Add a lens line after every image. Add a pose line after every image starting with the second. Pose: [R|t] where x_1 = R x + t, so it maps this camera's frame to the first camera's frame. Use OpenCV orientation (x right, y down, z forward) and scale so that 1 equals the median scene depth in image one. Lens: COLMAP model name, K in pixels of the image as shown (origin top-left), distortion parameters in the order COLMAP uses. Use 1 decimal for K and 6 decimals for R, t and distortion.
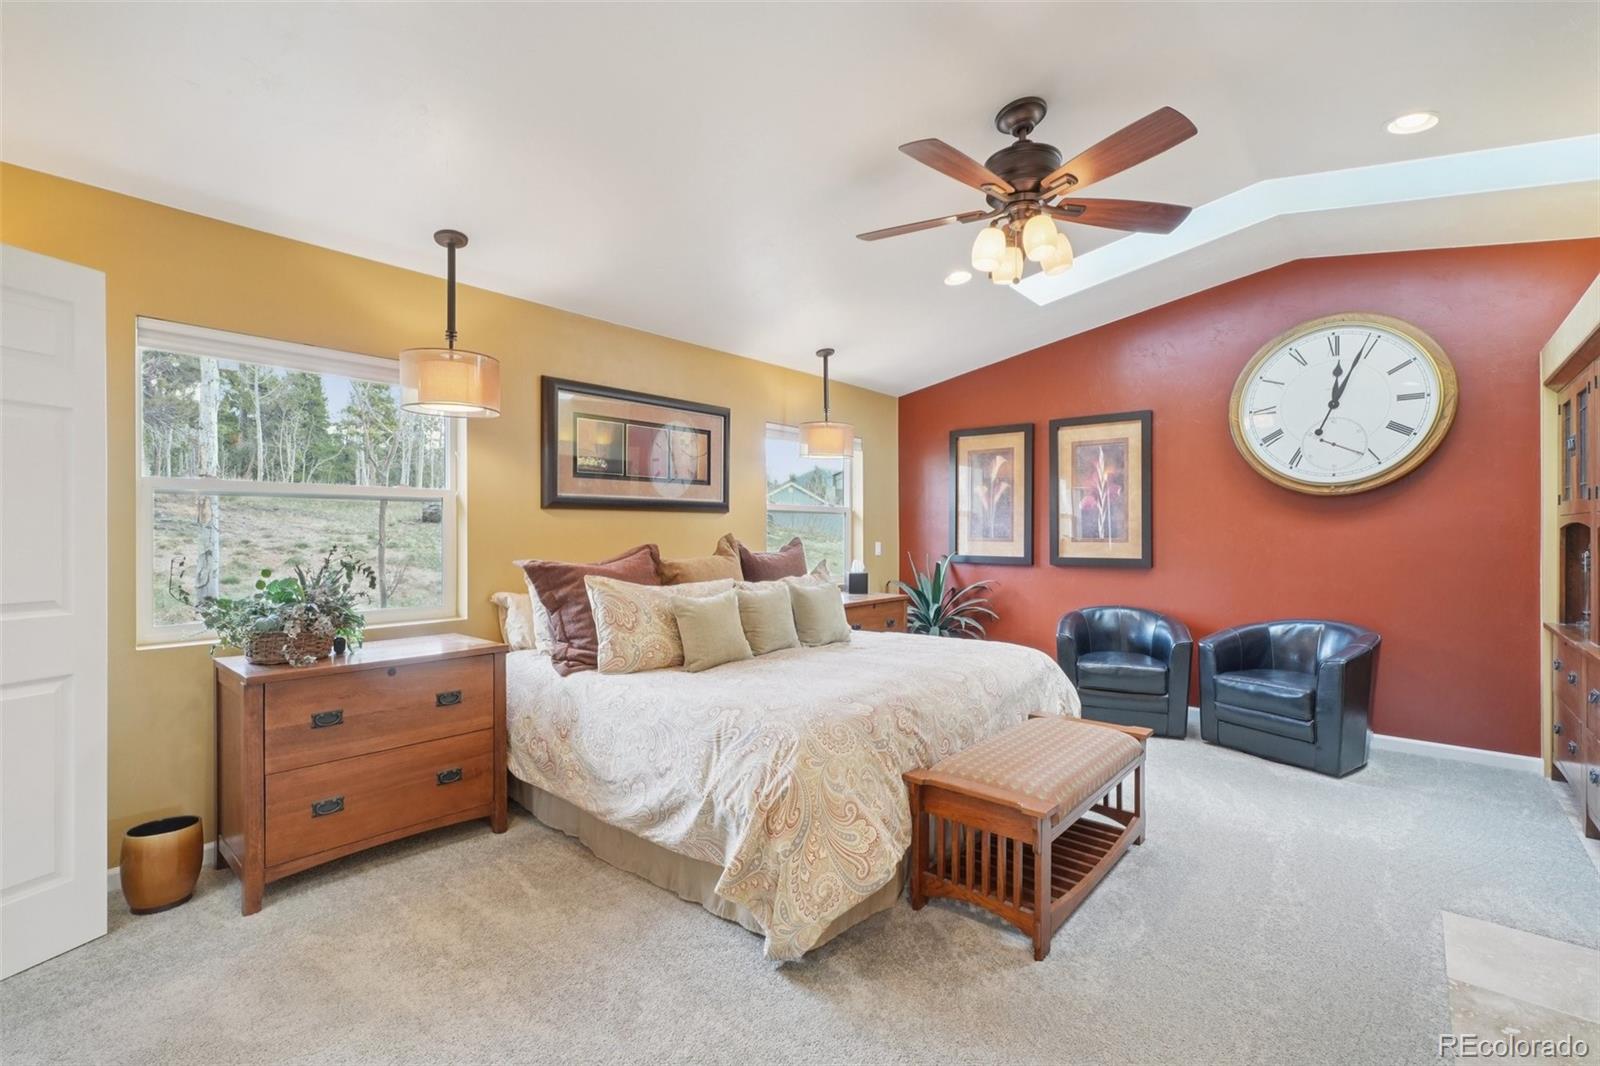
lens RADIAL K [[699.0, 0, 808.4], [0, 699.0, 529.5], [0, 0, 1]] dist [-0.004160, 0.001937]
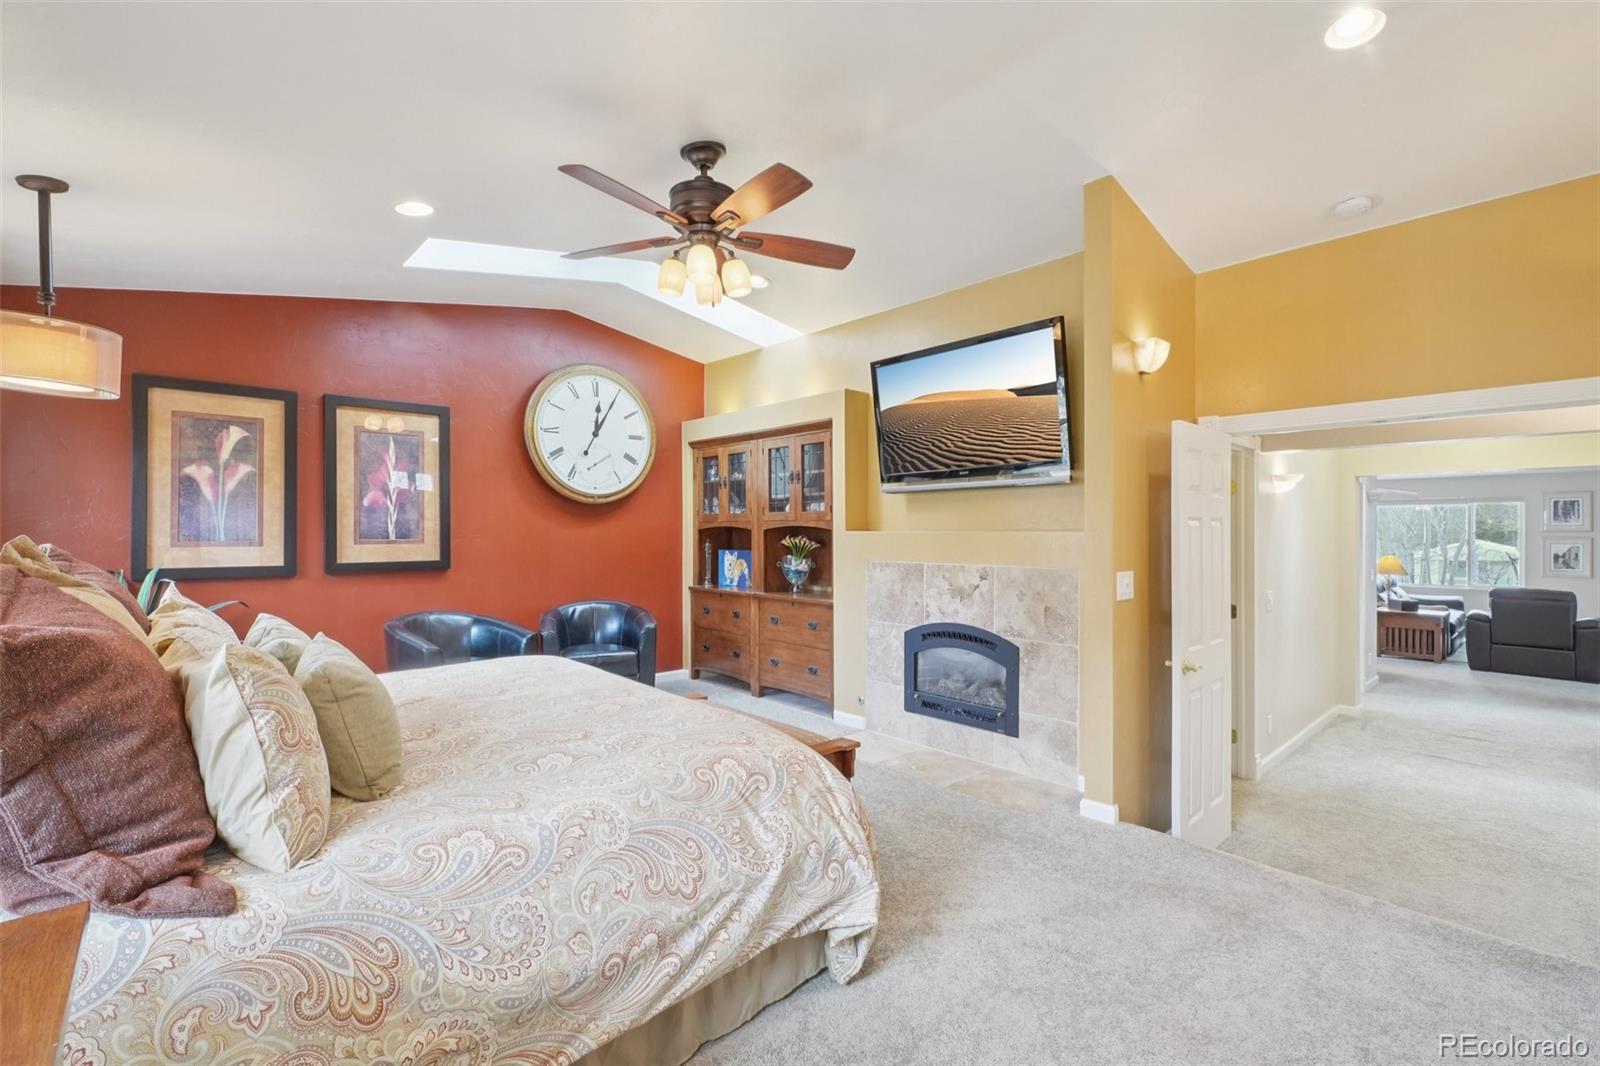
lens RADIAL K [[699.0, 0, 794.7], [0, 699.0, 532.6], [0, 0, 1]] dist [-0.004160, 0.001937]
pose [[0.131214, -0.001793, 0.991353, -0.468328], [-0.001336, 0.999997, 0.001986, 0.001219], [-0.991353, -0.001585, 0.131211, 0.441099]]
